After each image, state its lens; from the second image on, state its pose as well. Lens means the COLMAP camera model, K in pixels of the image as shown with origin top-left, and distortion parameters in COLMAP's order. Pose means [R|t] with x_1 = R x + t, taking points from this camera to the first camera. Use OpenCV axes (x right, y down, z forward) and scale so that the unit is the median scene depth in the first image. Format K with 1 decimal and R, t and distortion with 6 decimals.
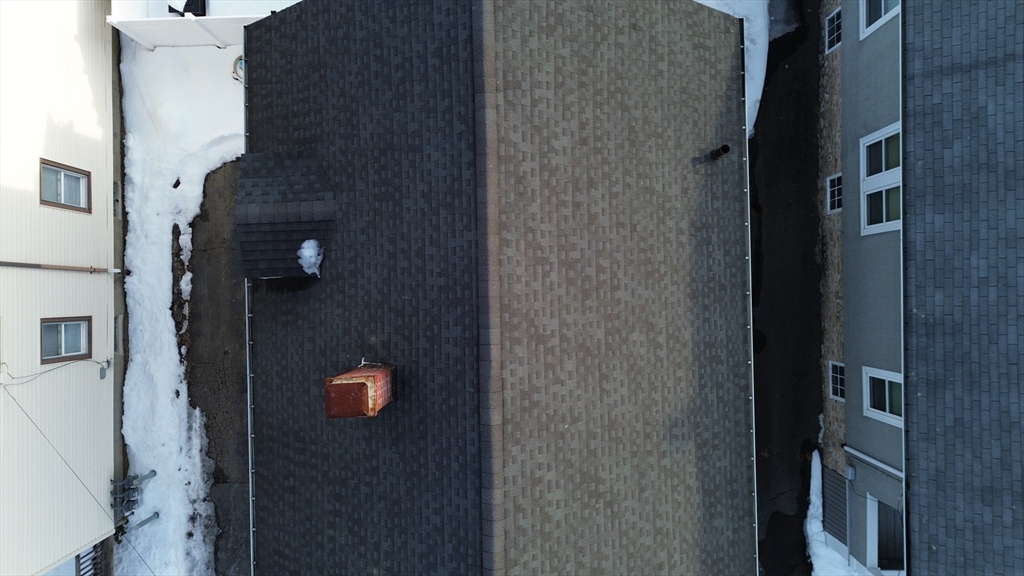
lens RADIAL K [[714.6, 0, 512.8], [0, 714.6, 291.7], [0, 0, 1]] dist [0.025744, -0.021935]
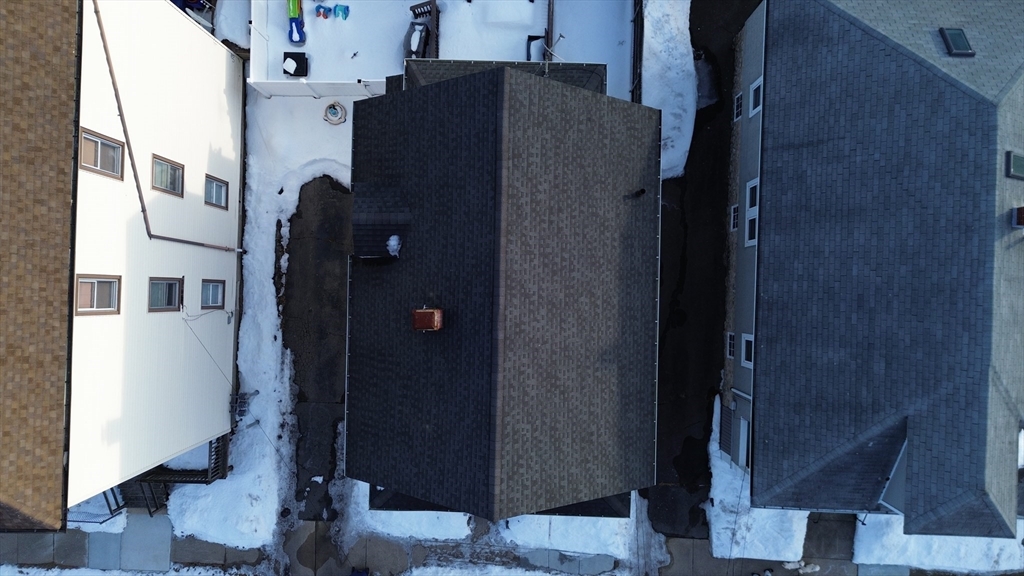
lens RADIAL K [[714.6, 0, 511.1], [0, 714.6, 293.0], [0, 0, 1]] dist [0.025744, -0.021935]
pose [[0.999151, 0.041195, -0.000995, 0.000289], [-0.041193, 0.999149, 0.001956, 0.045682], [0.001074, -0.001914, 0.999998, -0.641606]]
